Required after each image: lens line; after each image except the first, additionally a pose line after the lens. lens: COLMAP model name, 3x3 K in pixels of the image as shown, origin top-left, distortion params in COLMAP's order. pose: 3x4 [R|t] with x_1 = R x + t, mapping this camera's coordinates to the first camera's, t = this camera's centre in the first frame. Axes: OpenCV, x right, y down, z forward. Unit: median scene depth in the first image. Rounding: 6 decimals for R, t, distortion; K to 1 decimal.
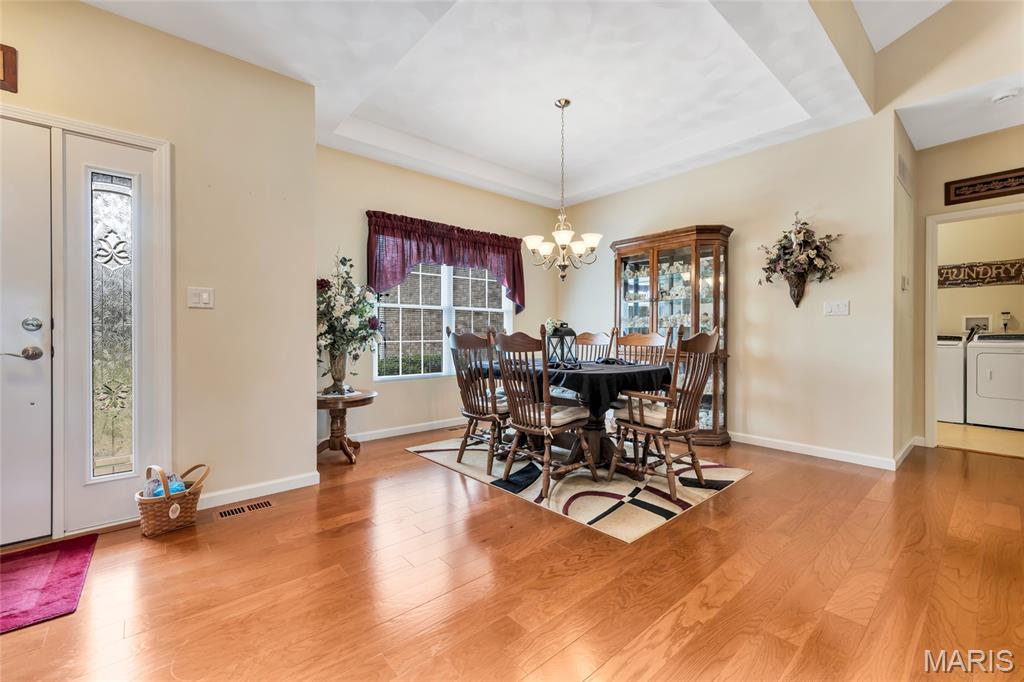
lens RADIAL K [[422.3, 0, 511.6], [0, 422.3, 335.8], [0, 0, 1]] dist [0.009420, -0.001988]
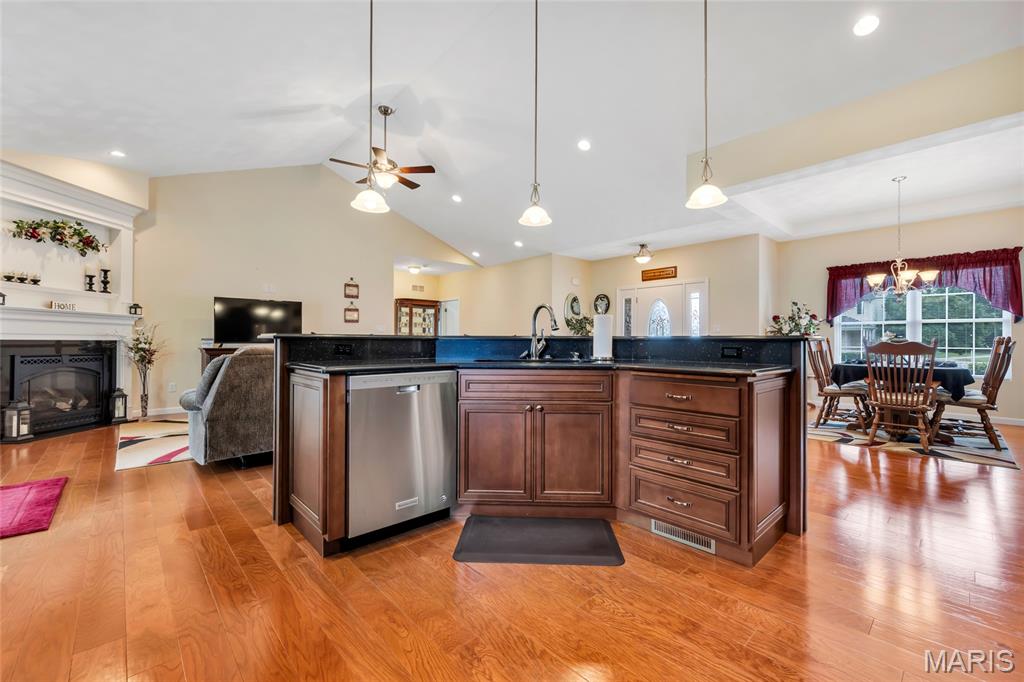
lens RADIAL K [[422.3, 0, 520.6], [0, 422.3, 339.3], [0, 0, 1]] dist [0.009420, -0.001988]
pose [[0.039145, -0.004994, -0.999221, 1.382905], [-0.010787, 0.999927, -0.005420, 0.007255], [0.999175, 0.010991, 0.039088, -0.275231]]
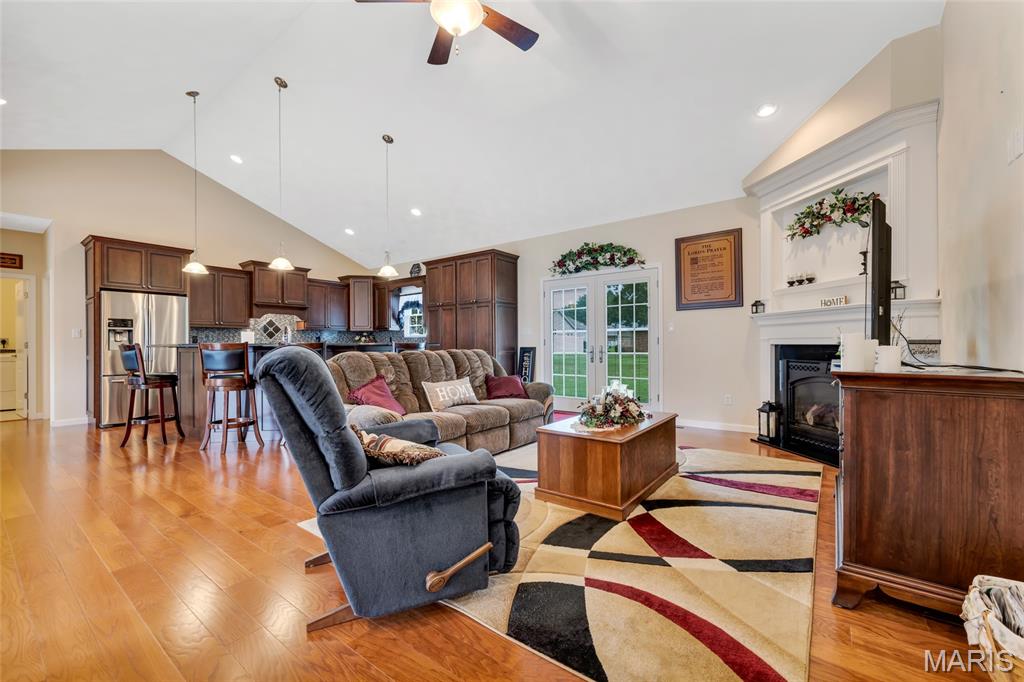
lens RADIAL K [[422.3, 0, 514.3], [0, 422.3, 343.8], [0, 0, 1]] dist [0.009420, -0.001988]
pose [[-0.214281, 0.006903, 0.976748, -0.849752], [0.014232, 0.999891, -0.003944, 0.009669], [-0.976668, 0.013056, -0.214356, -0.630859]]
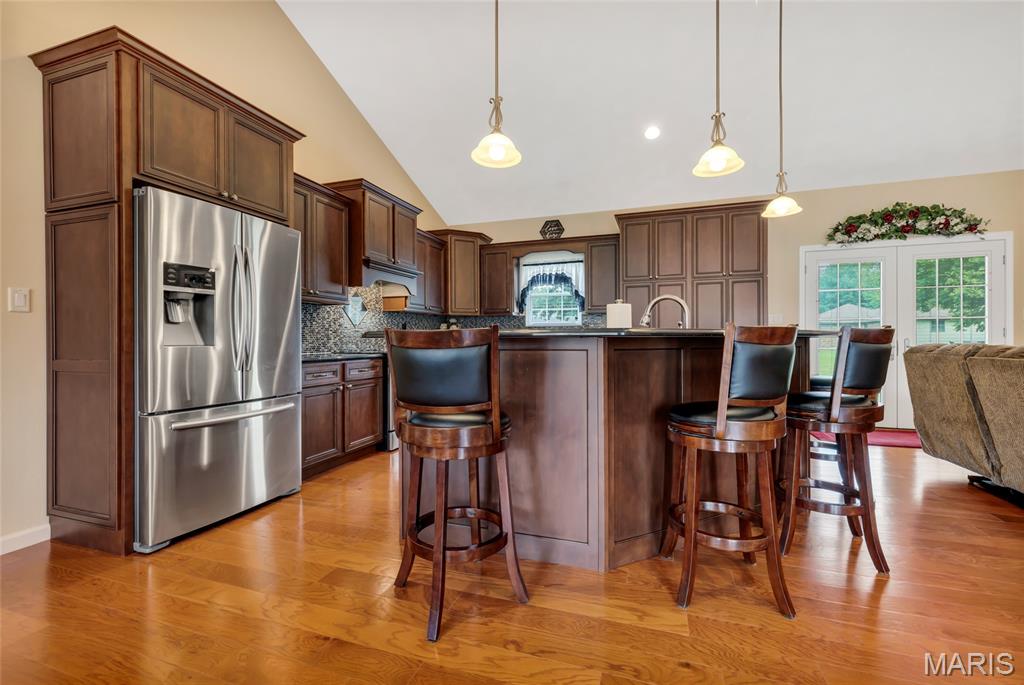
lens RADIAL K [[422.3, 0, 516.8], [0, 422.3, 345.3], [0, 0, 1]] dist [0.009420, -0.001988]
pose [[-0.518674, -0.010478, 0.854908, 0.184937], [0.010124, 0.999780, 0.018397, 0.000255], [-0.854912, 0.018197, -0.518454, 0.334099]]
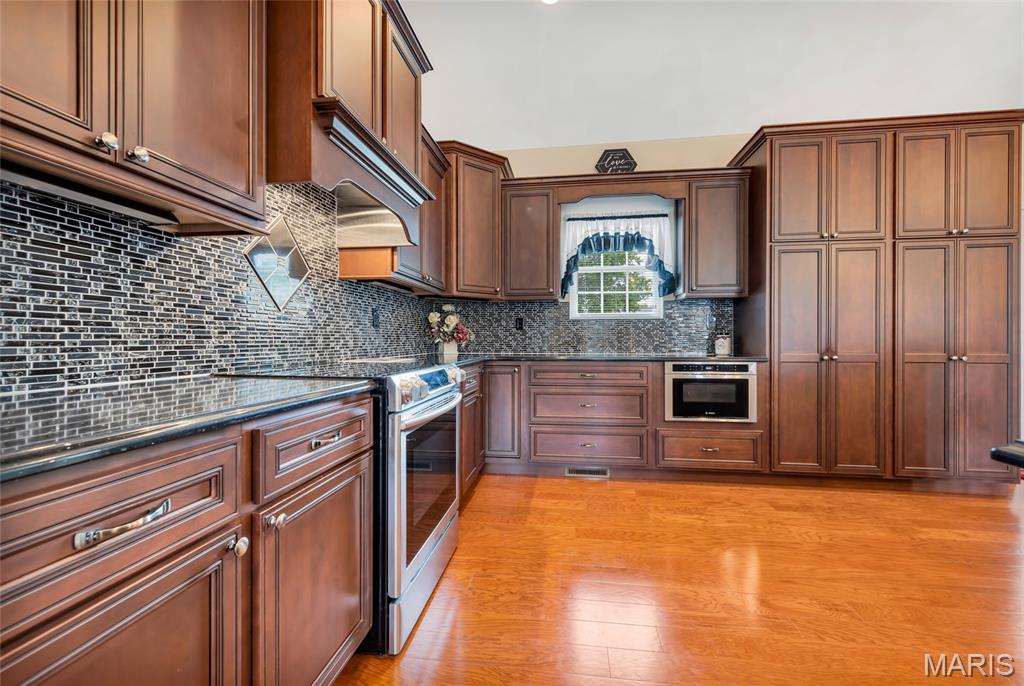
lens RADIAL K [[422.3, 0, 514.0], [0, 422.3, 341.6], [0, 0, 1]] dist [0.009420, -0.001988]
pose [[-0.667102, -0.002648, 0.744962, 0.896593], [0.004241, 0.999964, 0.007352, 0.002079], [-0.744955, 0.008064, -0.667066, 0.228143]]
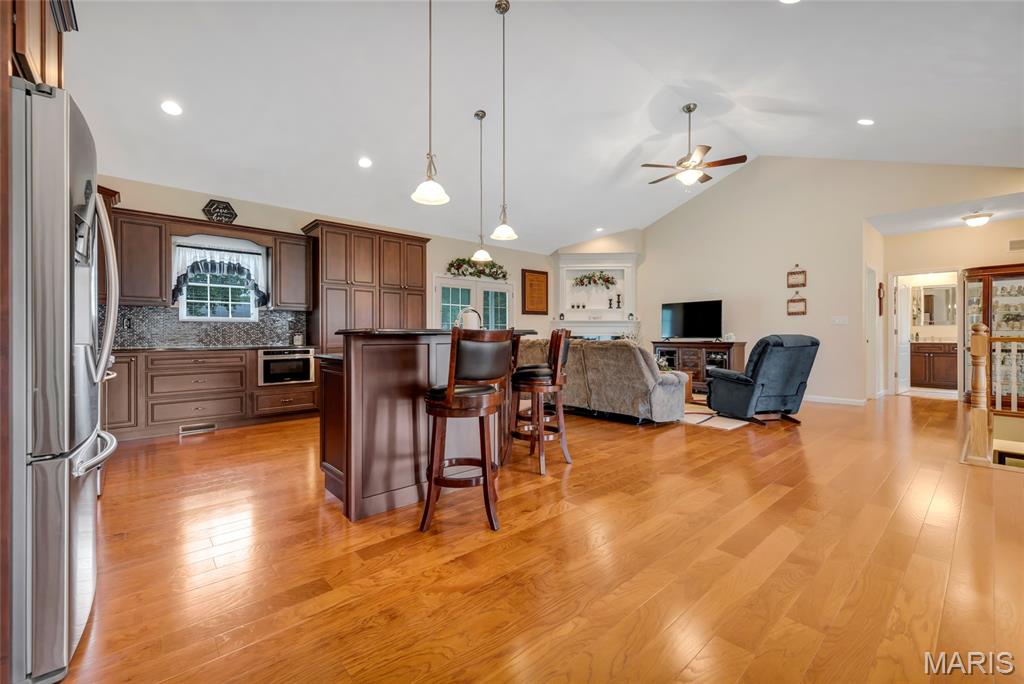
lens RADIAL K [[422.3, 0, 512.7], [0, 422.3, 335.9], [0, 0, 1]] dist [0.009420, -0.001988]
pose [[-0.999834, 0.002825, -0.017981, 0.540919], [0.002700, 0.999972, 0.006980, -0.002441], [0.018000, 0.006930, -0.999814, 0.801024]]
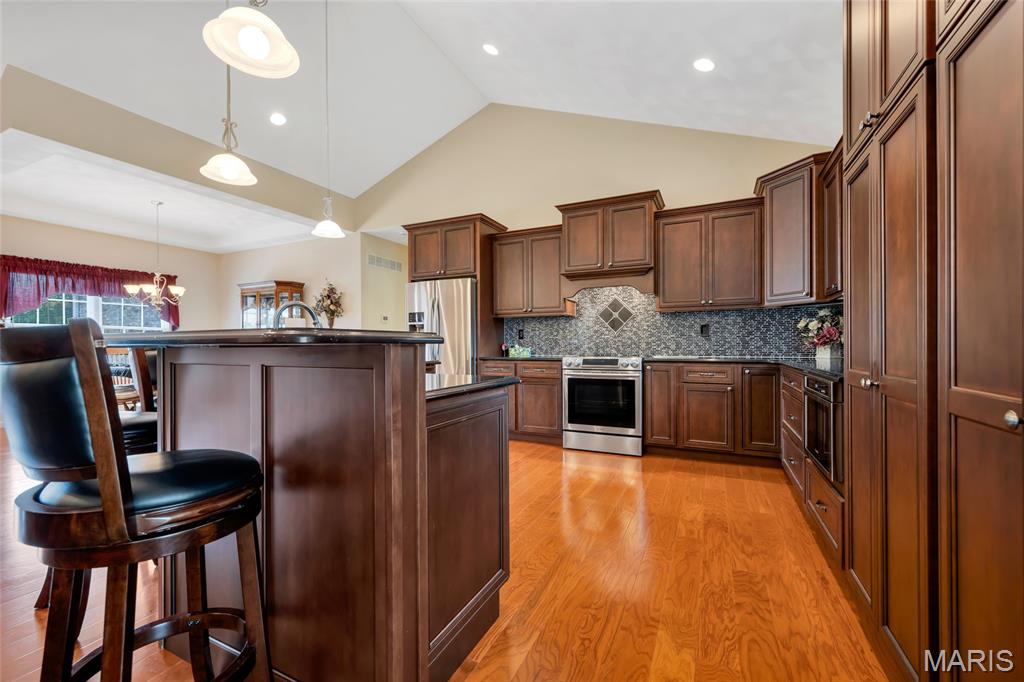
lens RADIAL K [[422.3, 0, 508.4], [0, 422.3, 346.2], [0, 0, 1]] dist [0.009420, -0.001988]
pose [[0.919910, -0.003047, 0.392118, 0.663491], [0.005622, 0.999970, -0.005417, 0.011152], [-0.392090, 0.007188, 0.919899, -0.935229]]
